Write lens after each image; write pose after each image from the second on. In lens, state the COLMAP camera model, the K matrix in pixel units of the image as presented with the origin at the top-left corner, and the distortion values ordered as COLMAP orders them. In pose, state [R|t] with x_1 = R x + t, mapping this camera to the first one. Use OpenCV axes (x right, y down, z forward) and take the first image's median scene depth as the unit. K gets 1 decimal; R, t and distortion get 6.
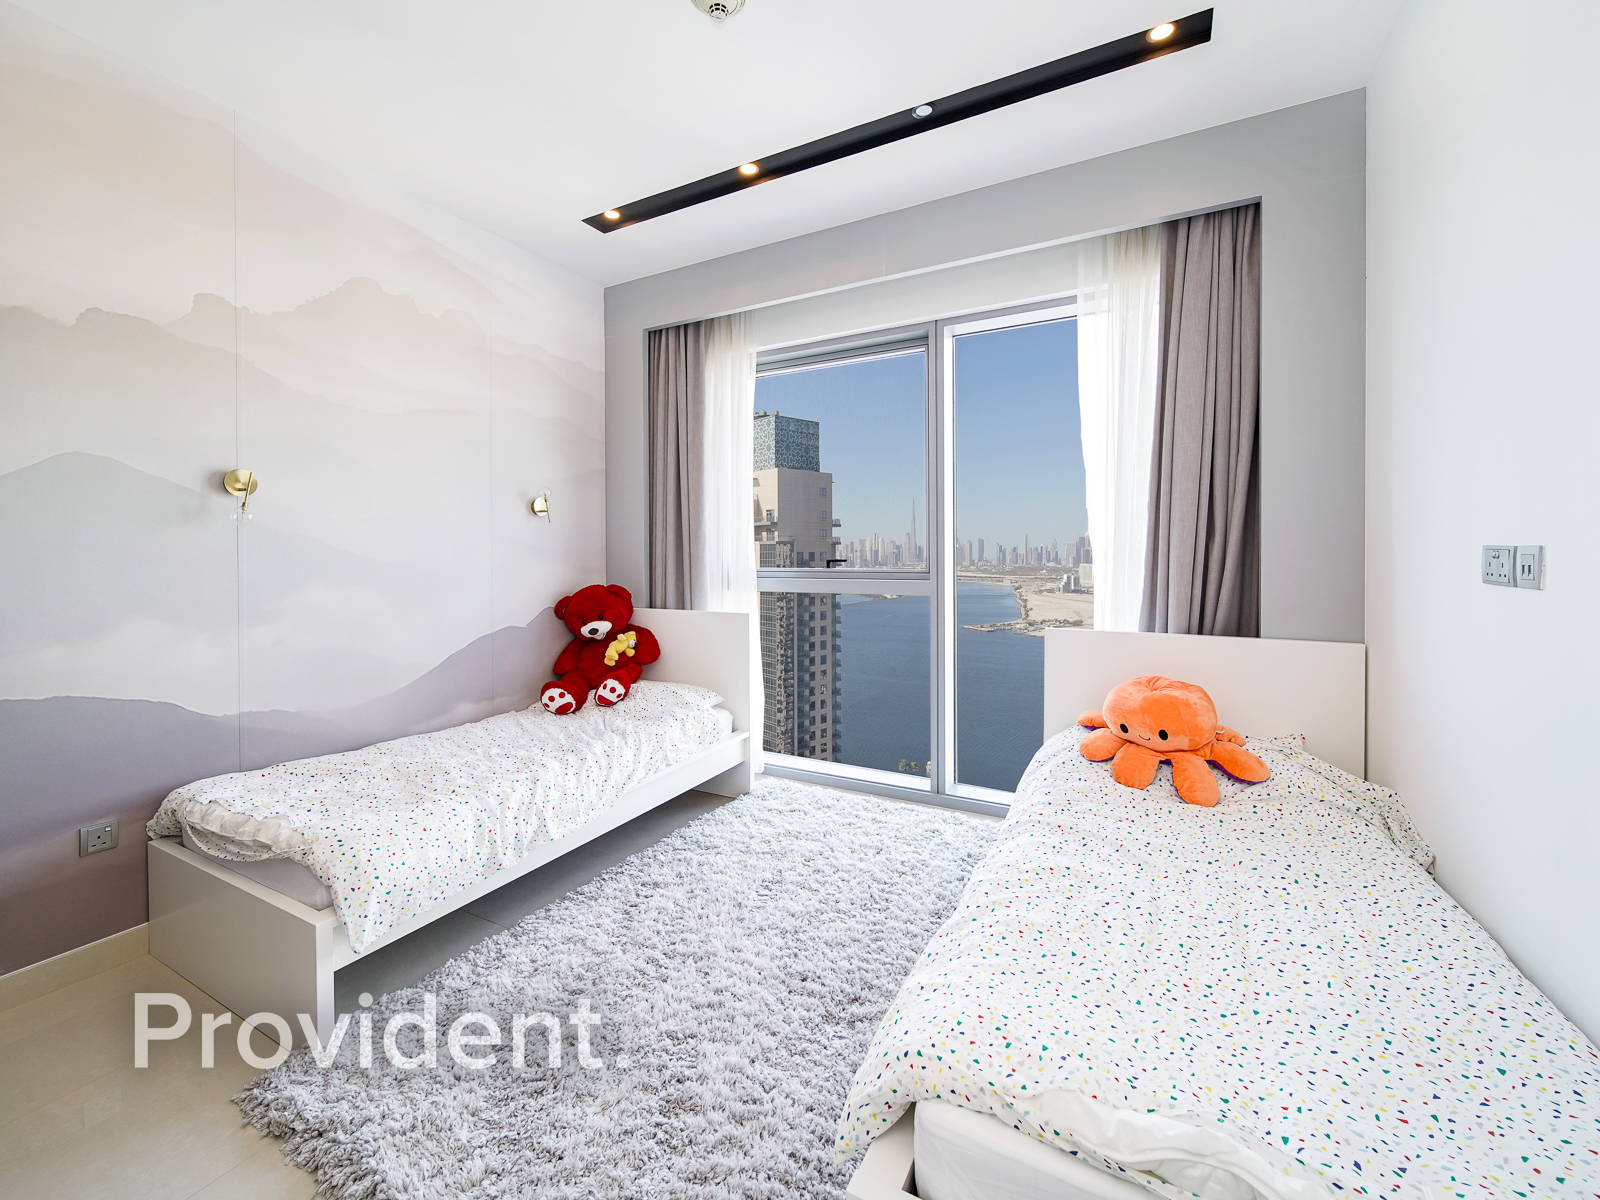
lens RADIAL K [[657.7, 0, 809.1], [0, 657.7, 552.0], [0, 0, 1]] dist [0.003288, -0.002552]
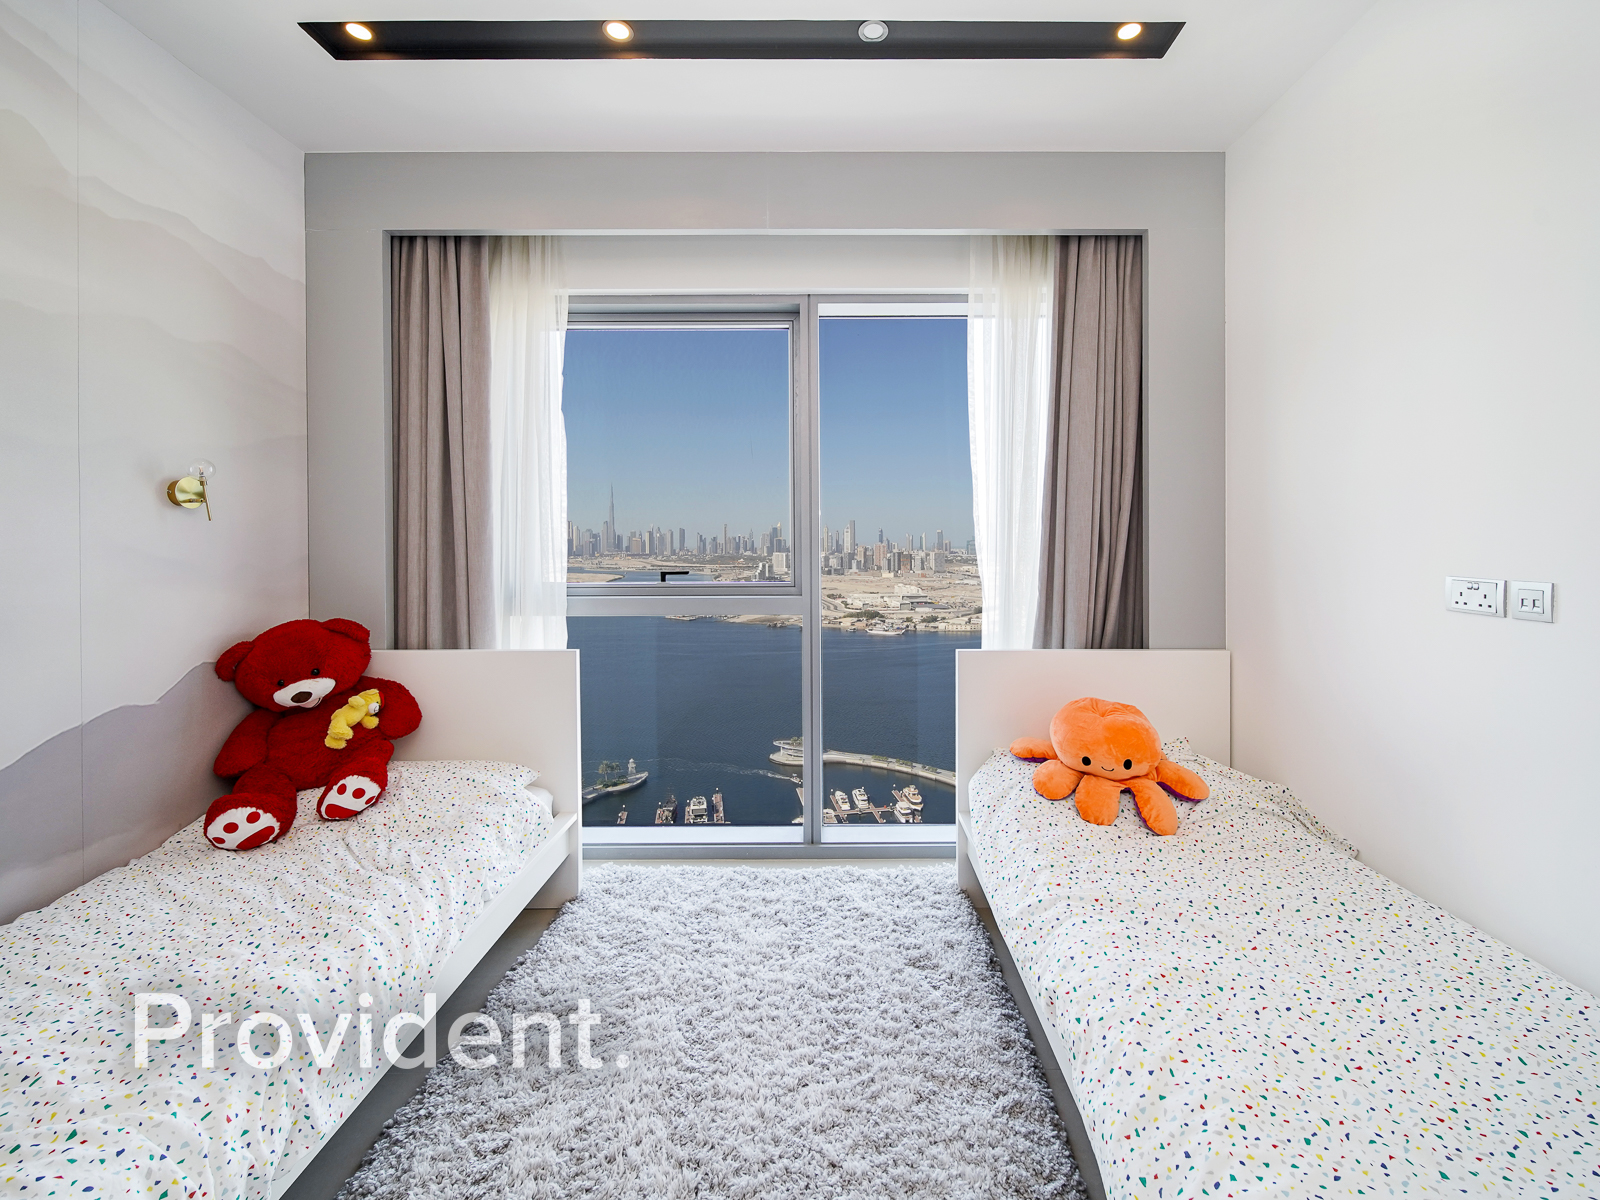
lens RADIAL K [[657.7, 0, 838.5], [0, 657.7, 542.3], [0, 0, 1]] dist [0.003288, -0.002552]
pose [[0.882378, 0.002748, 0.470532, -0.189576], [-0.003437, 0.999994, 0.000604, -0.029674], [-0.470528, -0.002150, 0.882382, 0.234167]]
